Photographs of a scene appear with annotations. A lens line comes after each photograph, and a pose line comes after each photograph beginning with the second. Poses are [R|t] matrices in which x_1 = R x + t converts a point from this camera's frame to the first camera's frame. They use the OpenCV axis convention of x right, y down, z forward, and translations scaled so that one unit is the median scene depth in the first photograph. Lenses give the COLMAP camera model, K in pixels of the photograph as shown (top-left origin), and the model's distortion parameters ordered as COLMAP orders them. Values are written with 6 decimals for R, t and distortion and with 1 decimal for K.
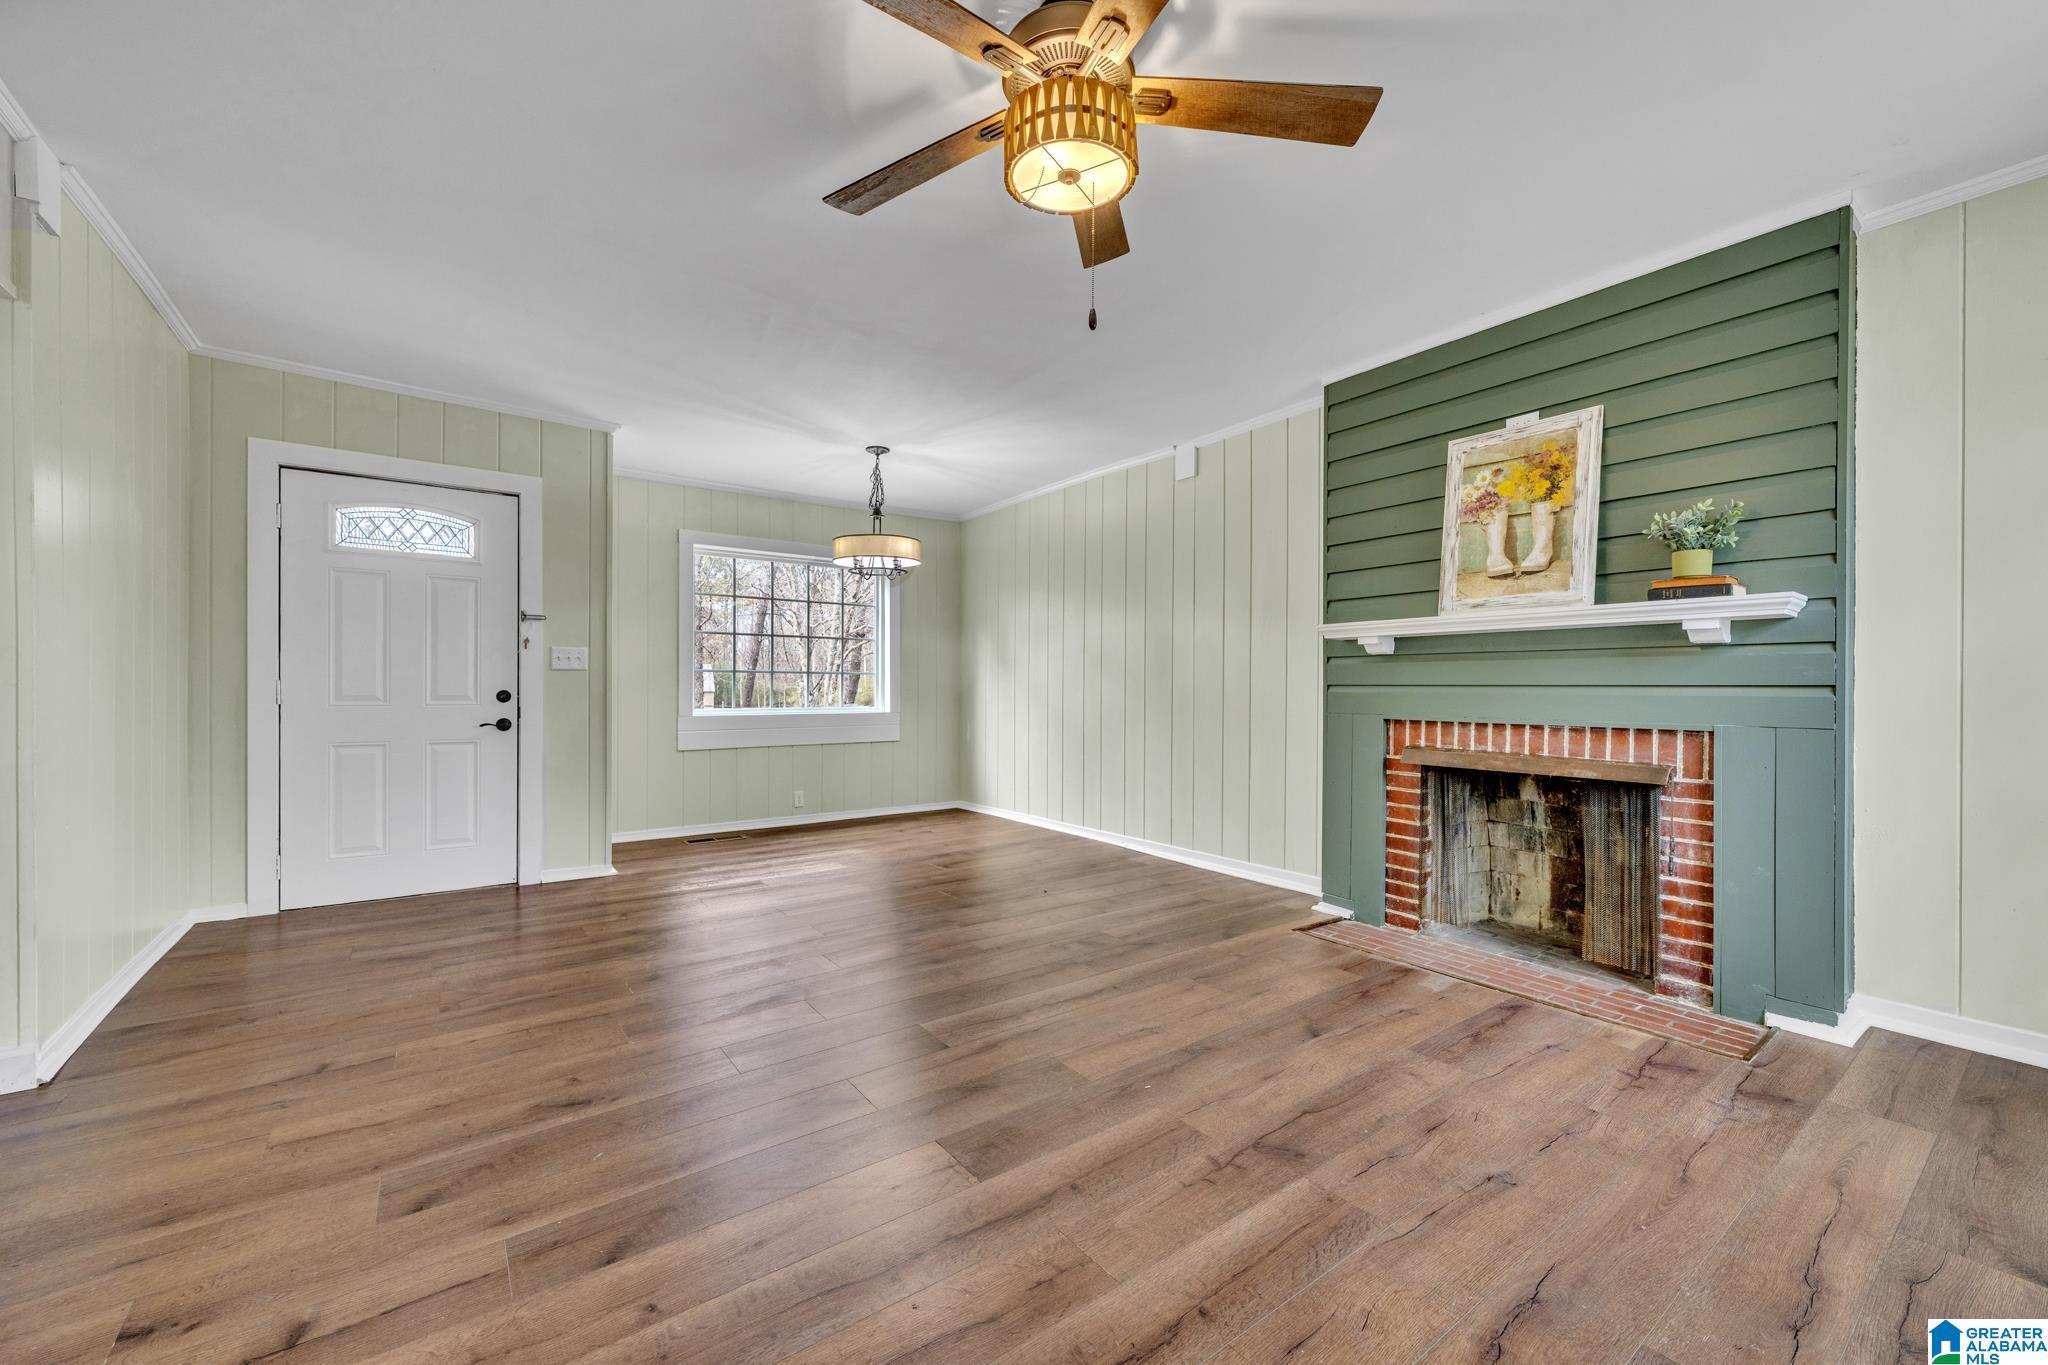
lens RADIAL K [[811.2, 0, 1025.7], [0, 811.2, 687.4], [0, 0, 1]] dist [0.007700, -0.000223]
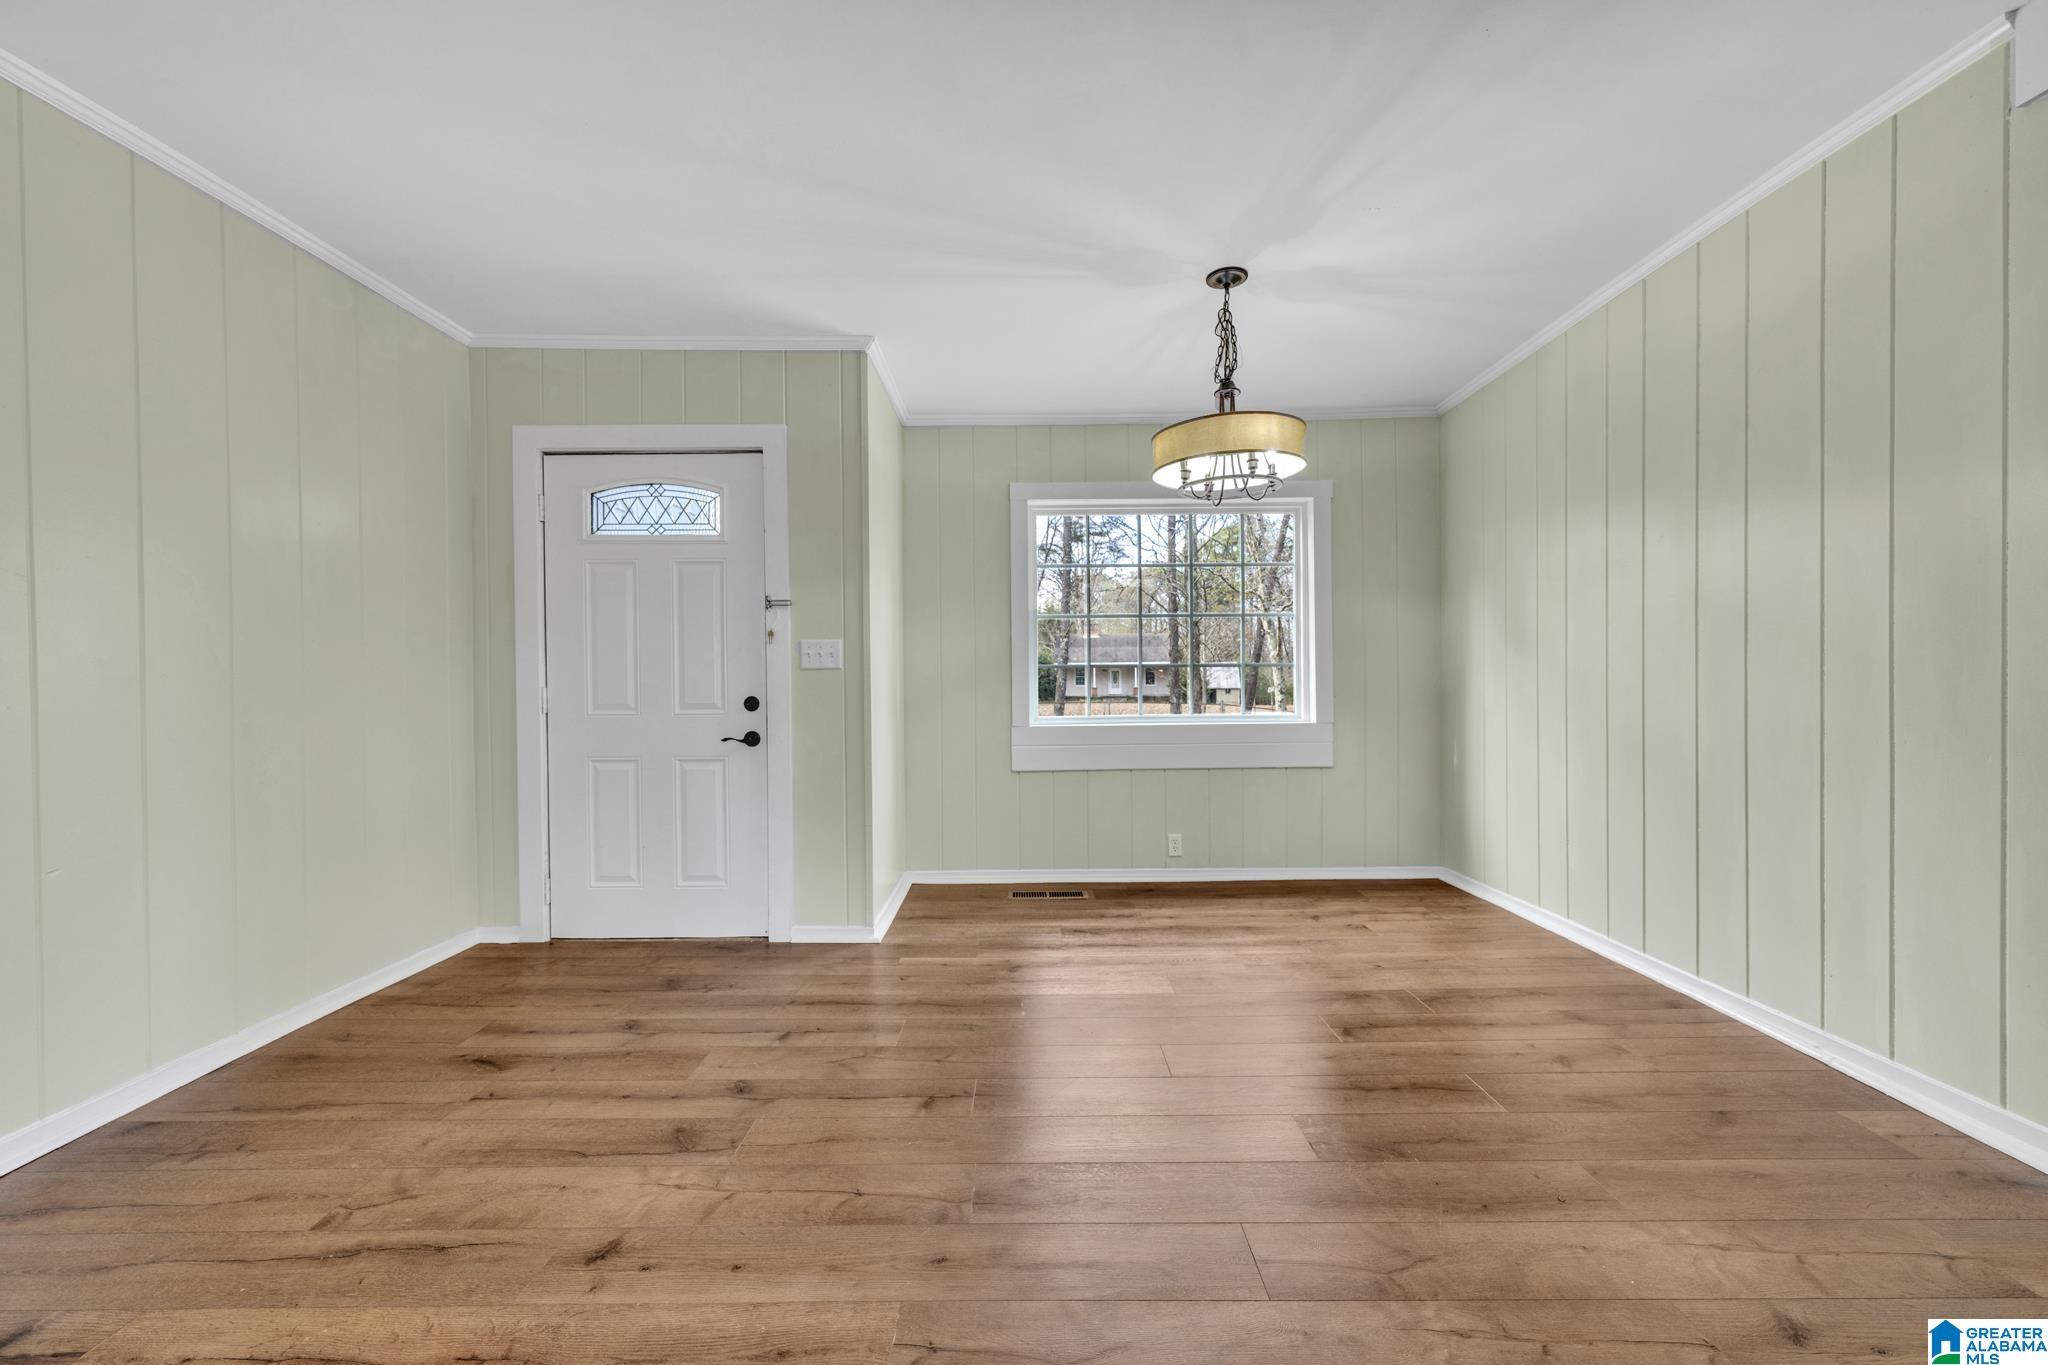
lens RADIAL K [[811.2, 0, 1021.1], [0, 811.2, 689.5], [0, 0, 1]] dist [0.007700, -0.000223]
pose [[0.803547, -0.009265, -0.595169, 0.049210], [0.012607, 0.999919, 0.001455, -0.000843], [0.595108, -0.008672, 0.803599, 0.499092]]
